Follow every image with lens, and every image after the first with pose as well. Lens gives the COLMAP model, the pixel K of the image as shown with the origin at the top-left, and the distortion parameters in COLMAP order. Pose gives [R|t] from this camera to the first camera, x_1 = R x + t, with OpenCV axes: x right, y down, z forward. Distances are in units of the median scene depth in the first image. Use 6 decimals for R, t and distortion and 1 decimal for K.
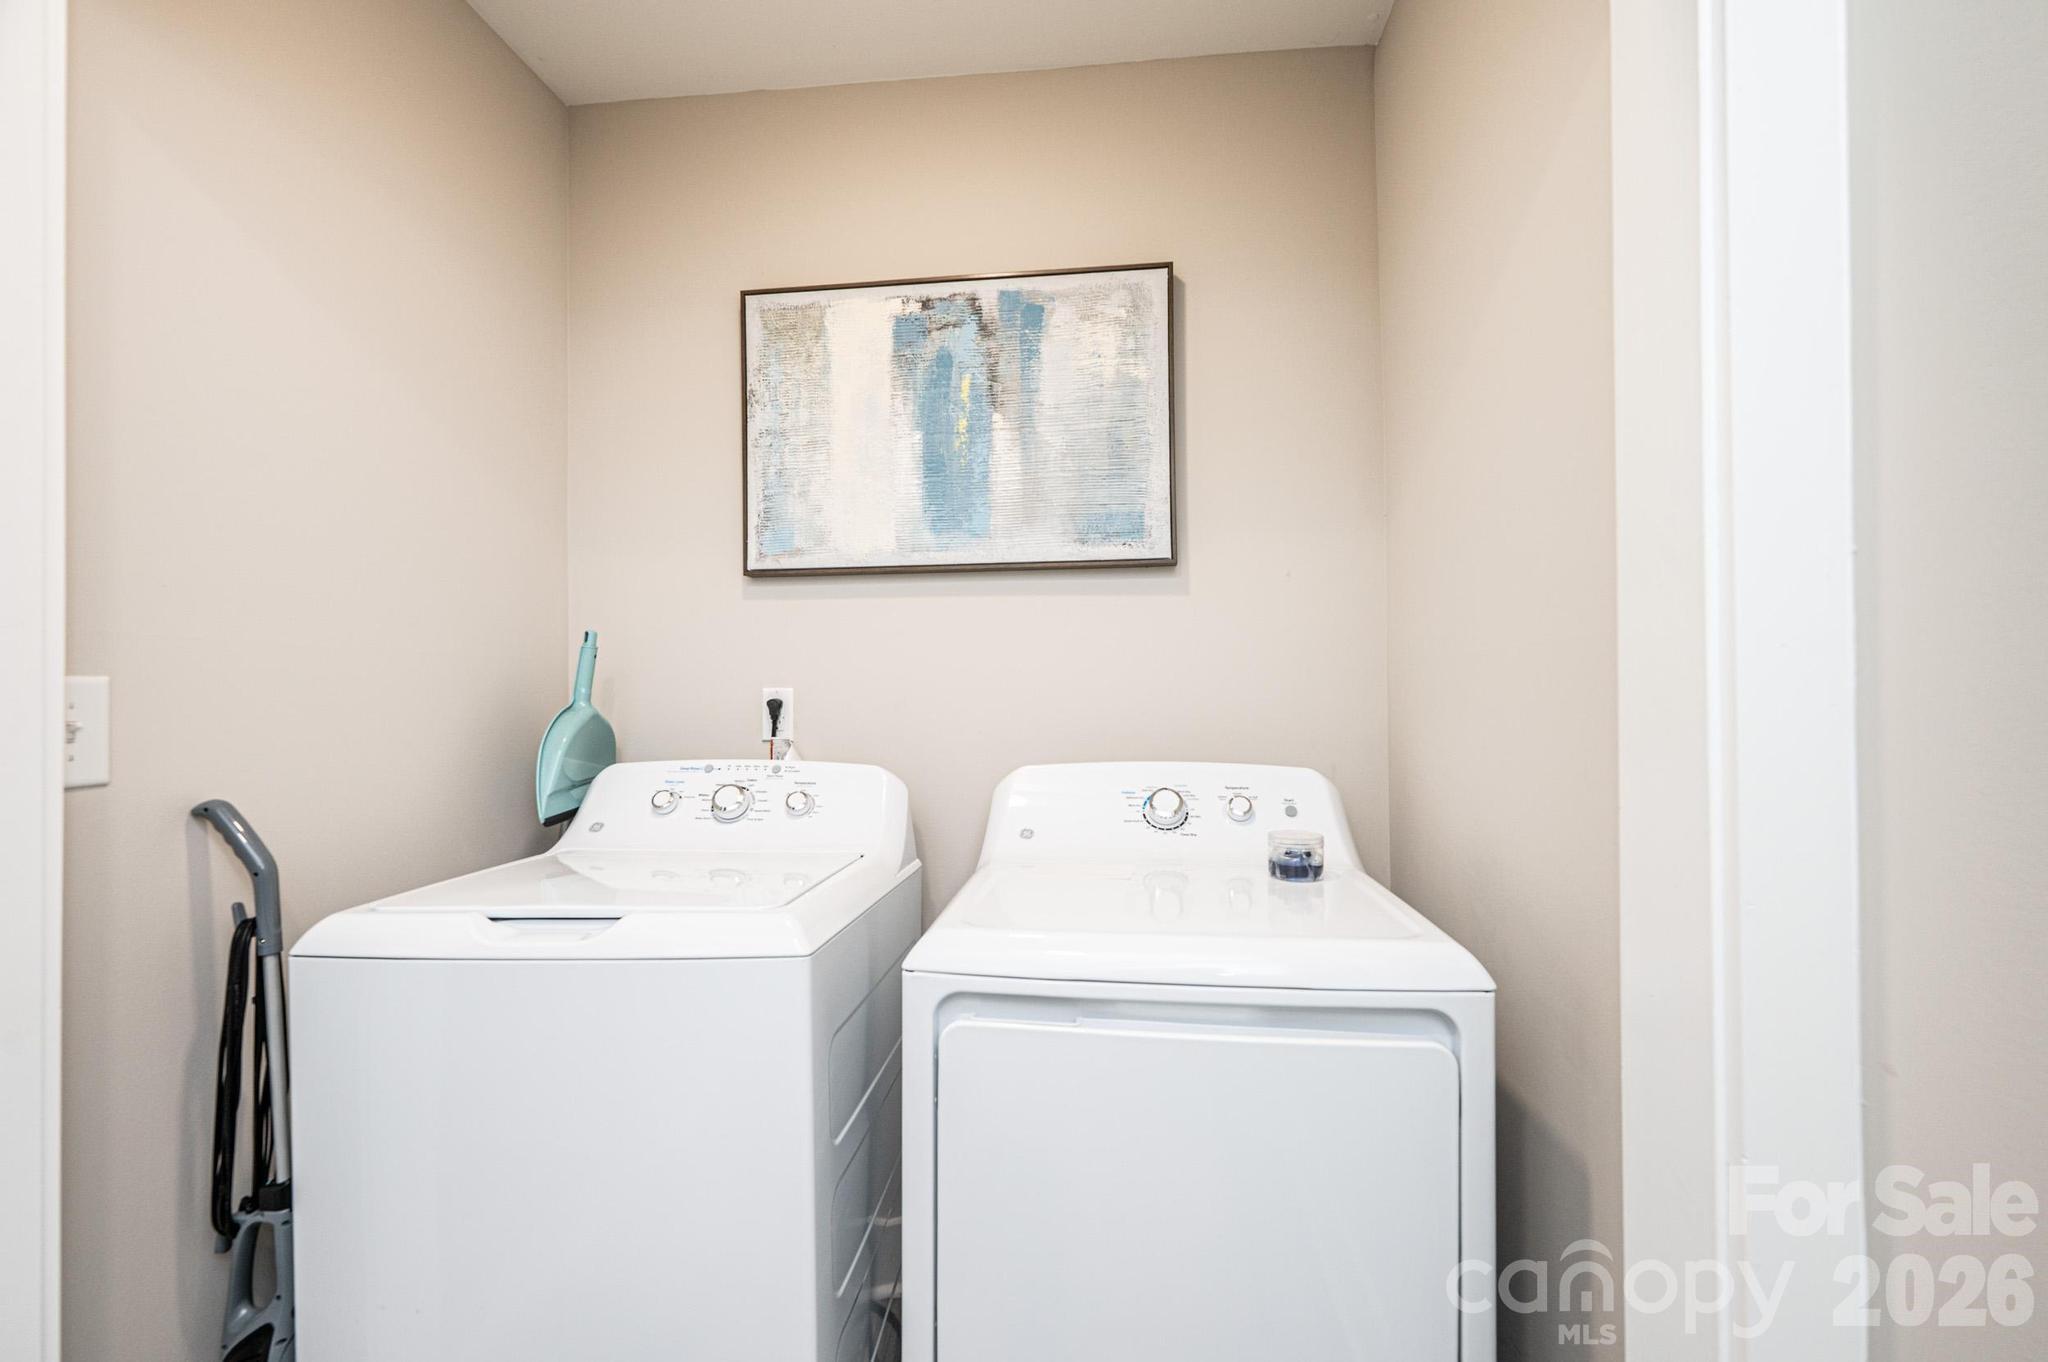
lens RADIAL K [[867.5, 0, 1019.5], [0, 867.5, 690.2], [0, 0, 1]] dist [-0.002559, -0.000215]
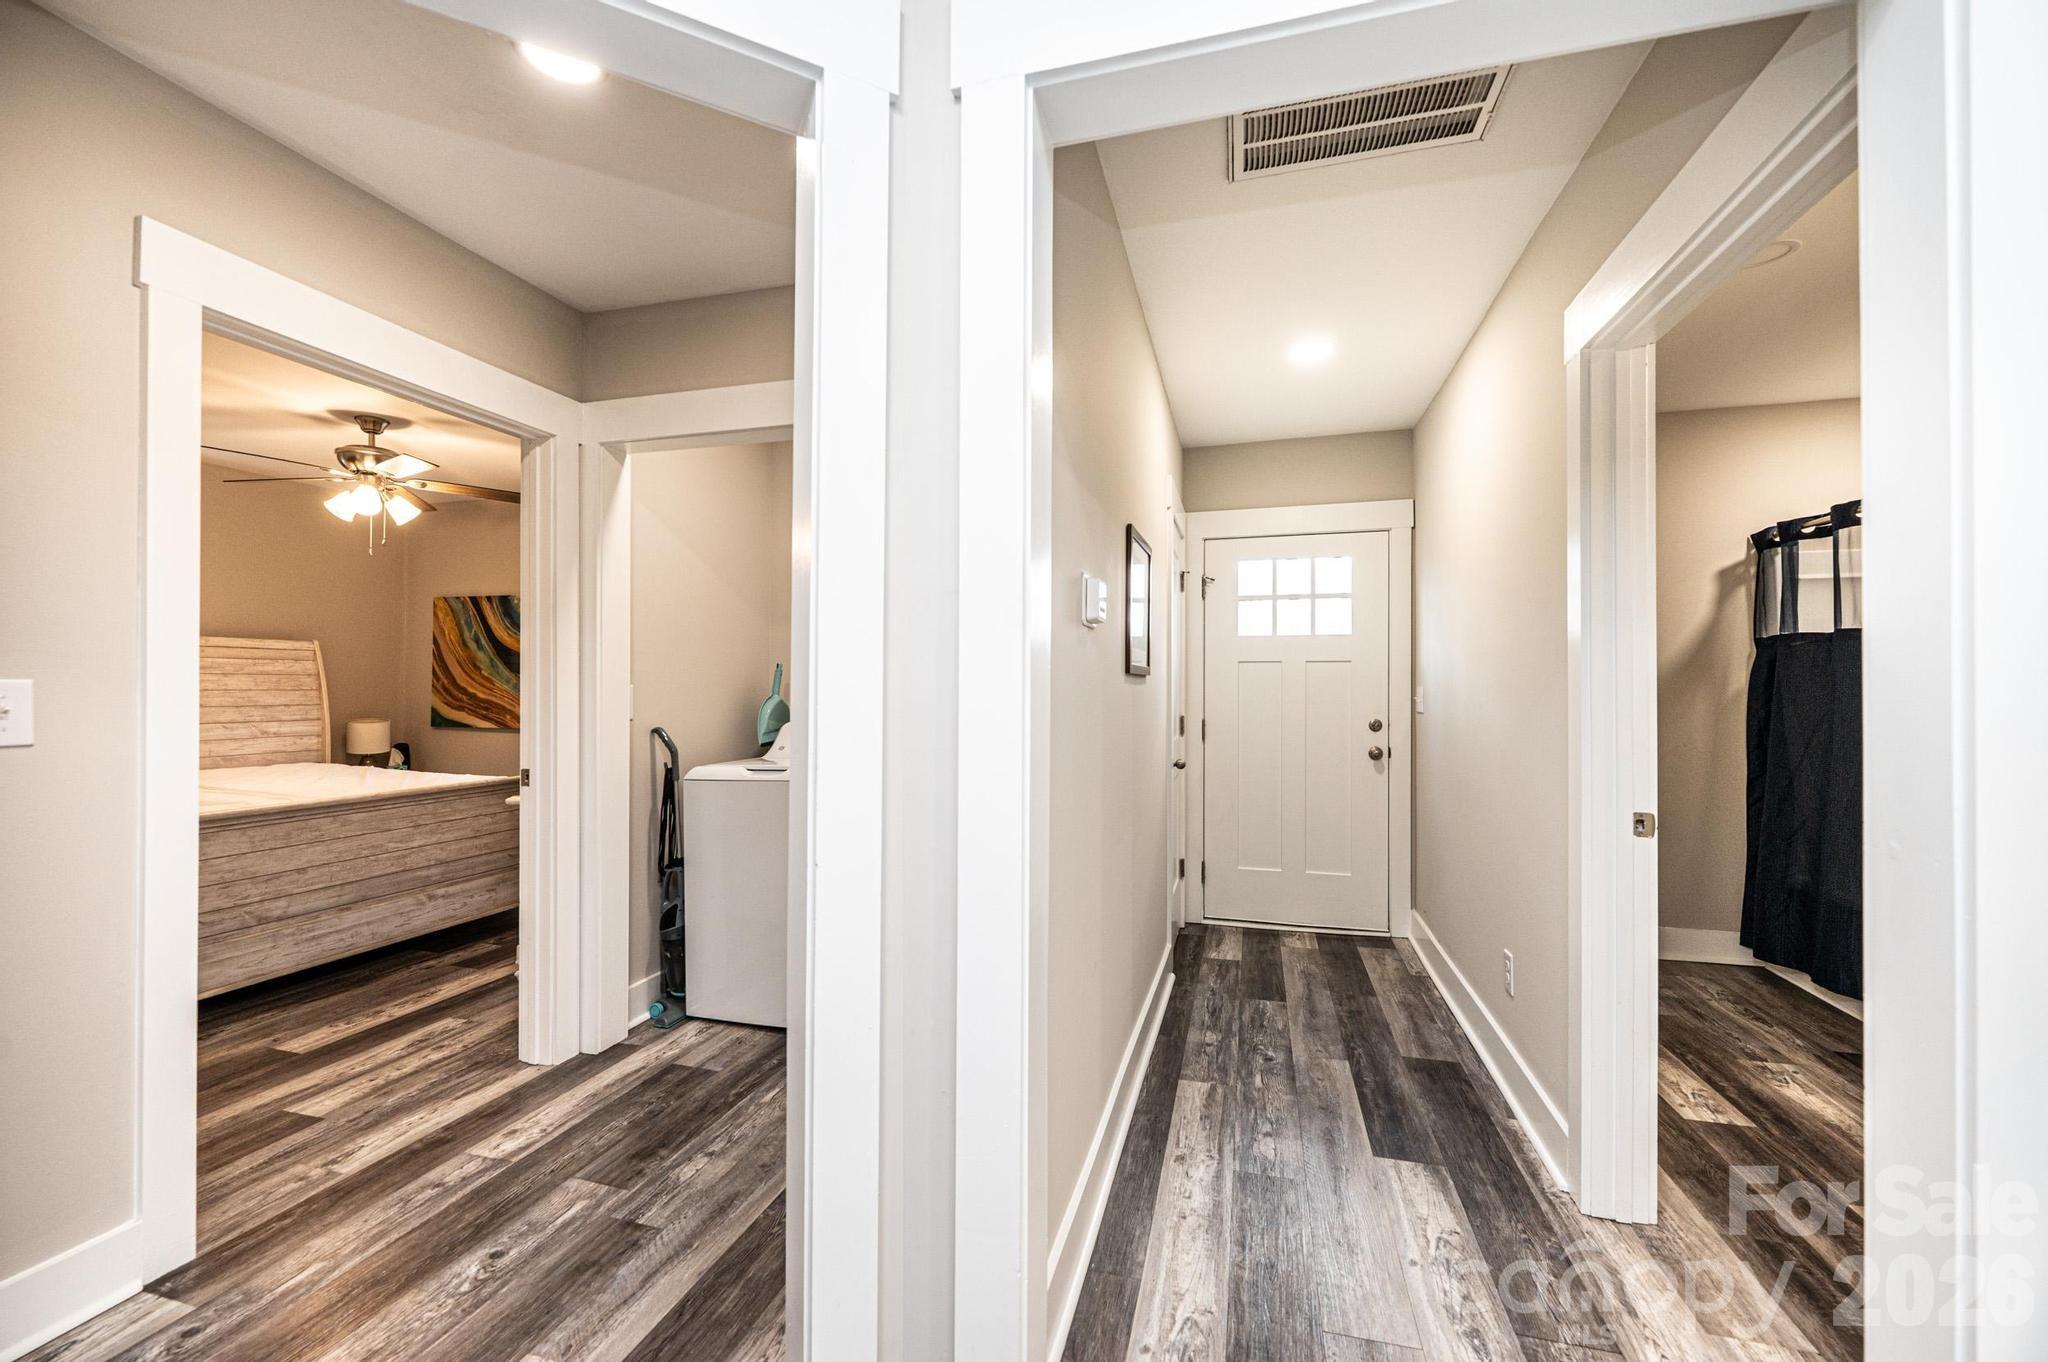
lens RADIAL K [[814.1, 0, 1029.1], [0, 814.1, 683.2], [0, 0, 1]] dist [-0.001474, 0.000183]
pose [[0.989595, 0.004233, -0.143820, 0.487775], [-0.005903, 0.999920, -0.011186, 0.003405], [0.143762, 0.011918, 0.989541, -1.076590]]
